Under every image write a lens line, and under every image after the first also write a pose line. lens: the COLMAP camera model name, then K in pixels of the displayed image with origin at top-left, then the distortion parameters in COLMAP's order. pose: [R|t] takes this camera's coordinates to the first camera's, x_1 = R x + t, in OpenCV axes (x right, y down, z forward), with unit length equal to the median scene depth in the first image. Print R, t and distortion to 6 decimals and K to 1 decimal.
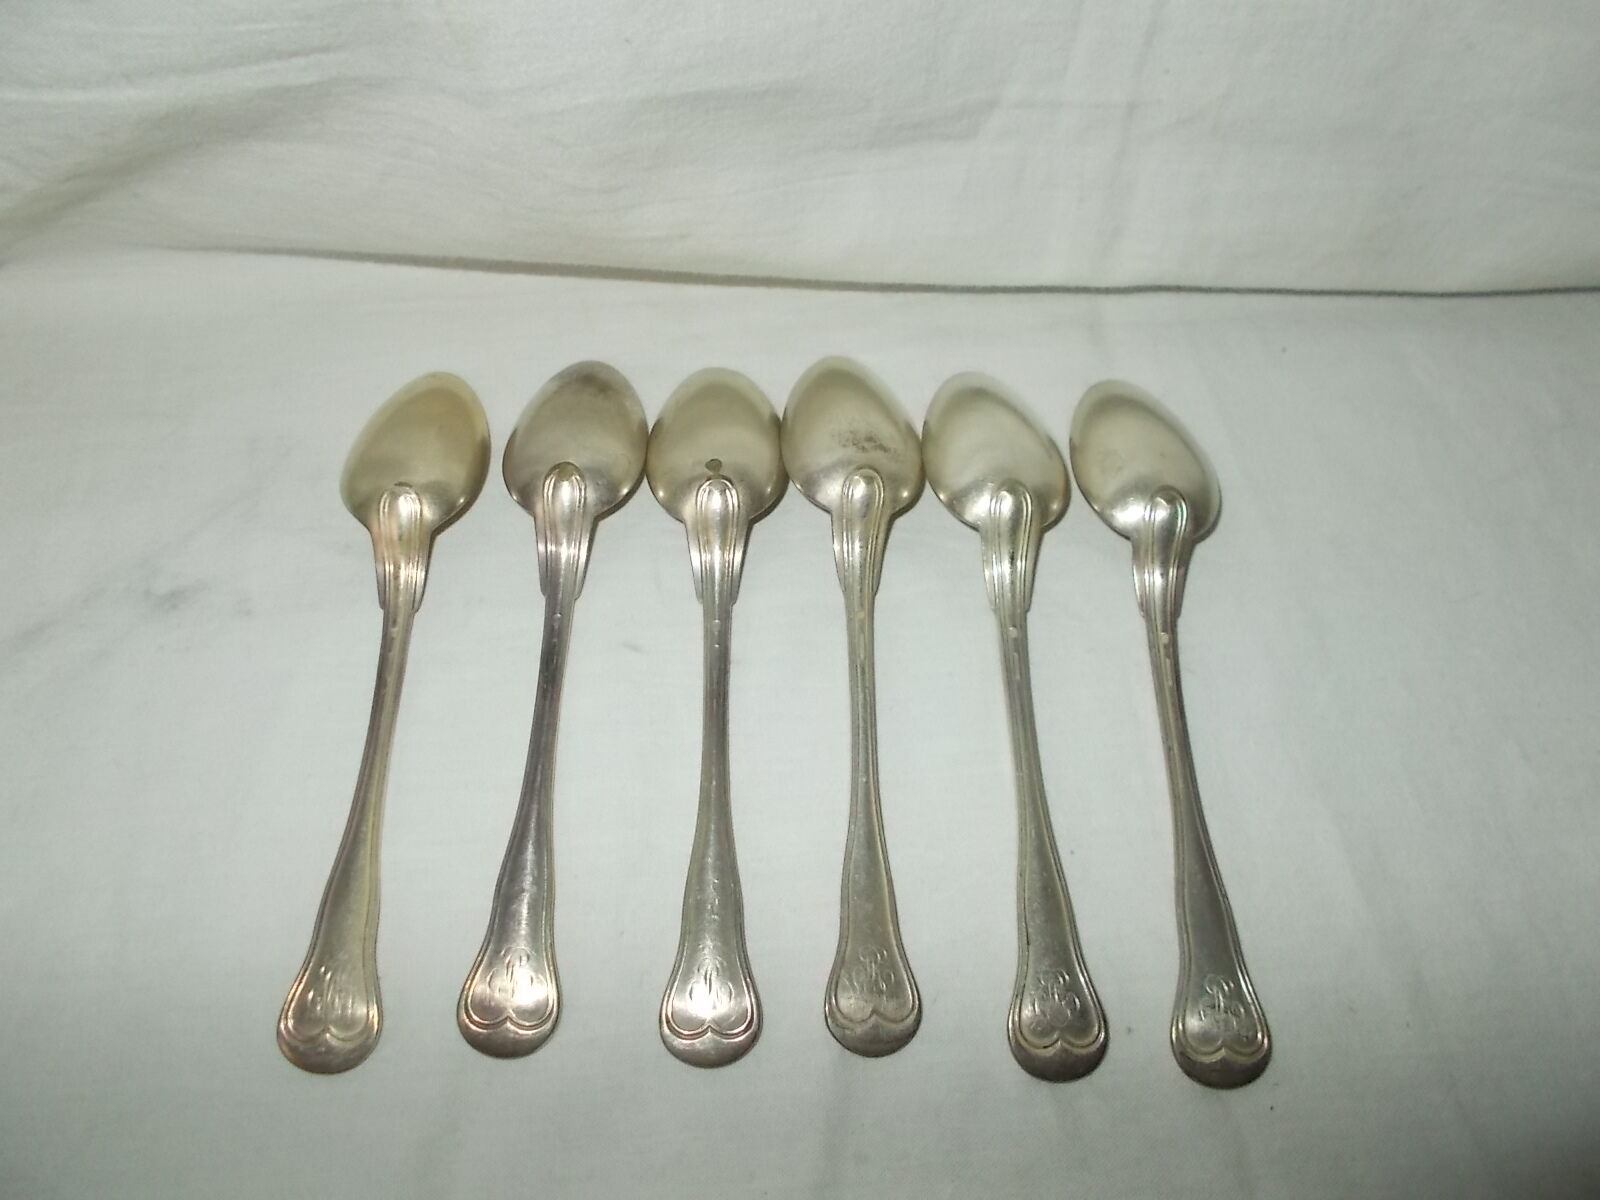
lens RADIAL K [[1224.5, 0, 800.0], [0, 1224.5, 600.0], [0, 0, 1]] dist [0.004019, 0.010409]
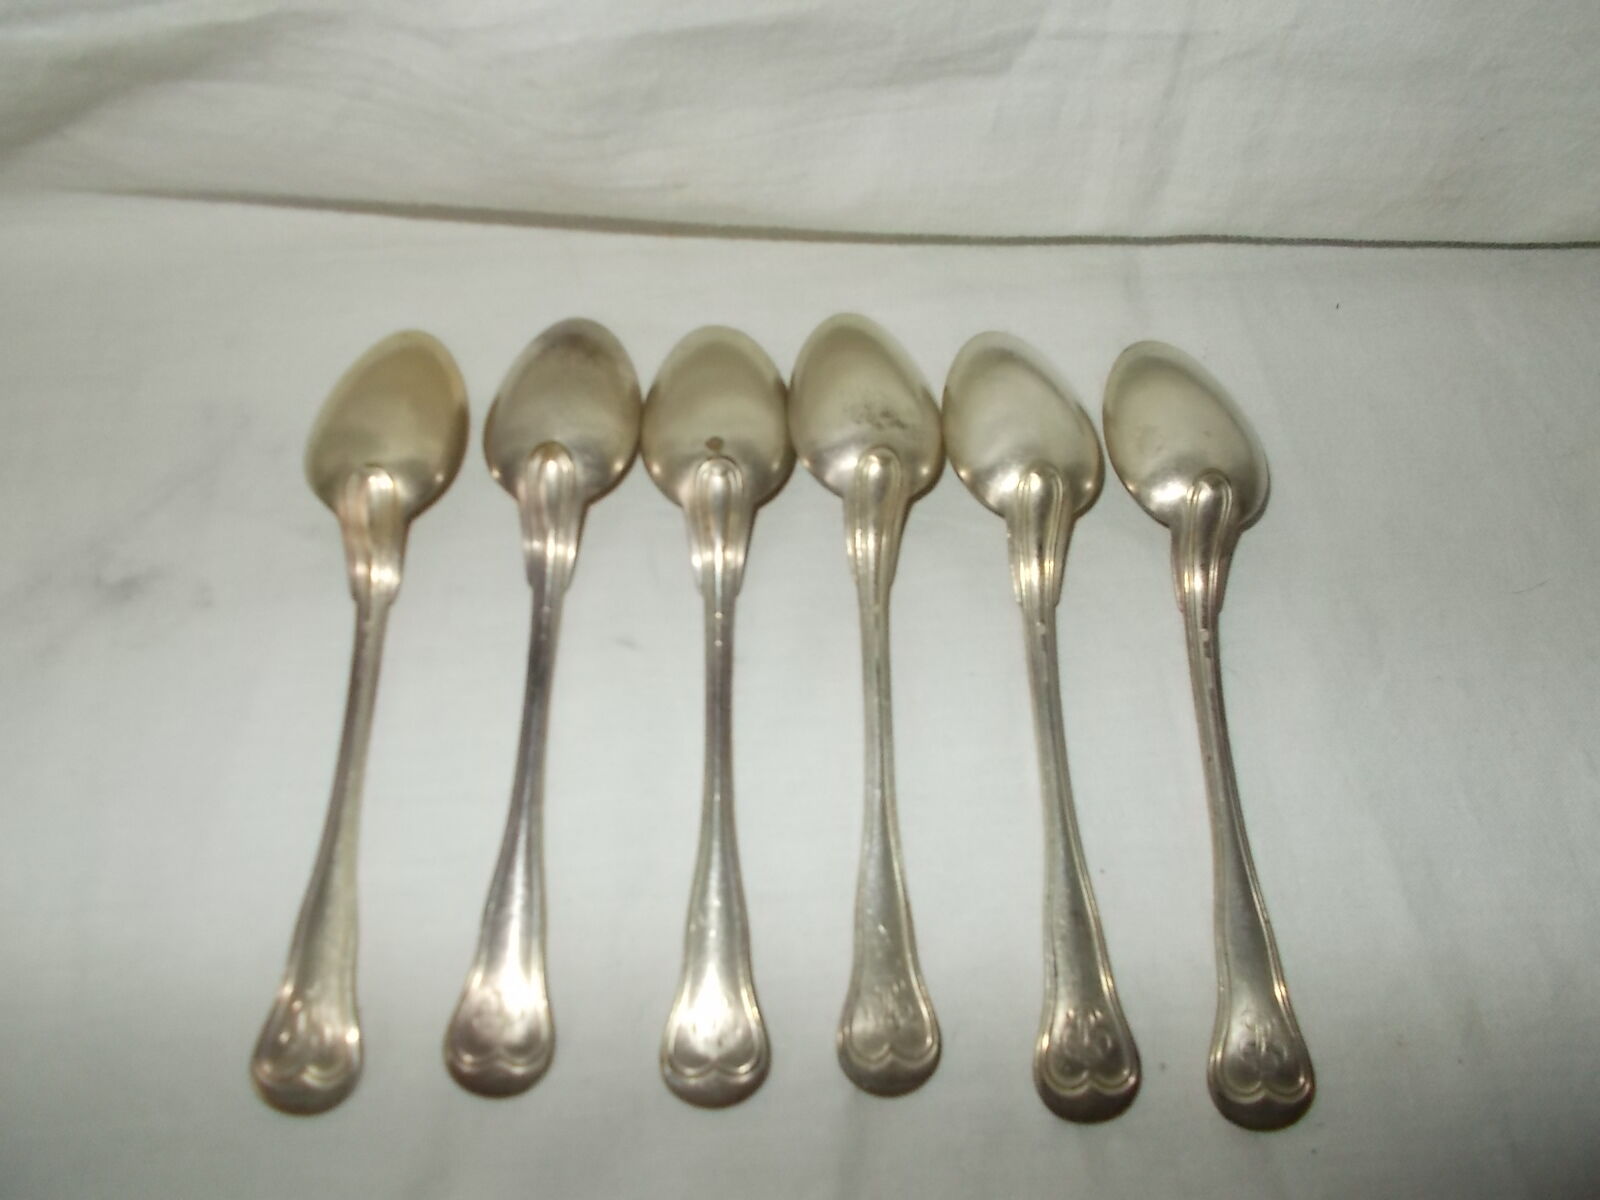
lens RADIAL K [[1224.5, 0, 800.0], [0, 1224.5, 600.0], [0, 0, 1]] dist [0.004019, 0.010409]
pose [[0.999990, 0.000648, 0.004433, -0.010925], [-0.001013, 0.996567, 0.082780, -0.070039], [-0.004364, -0.082784, 0.996558, 0.083877]]
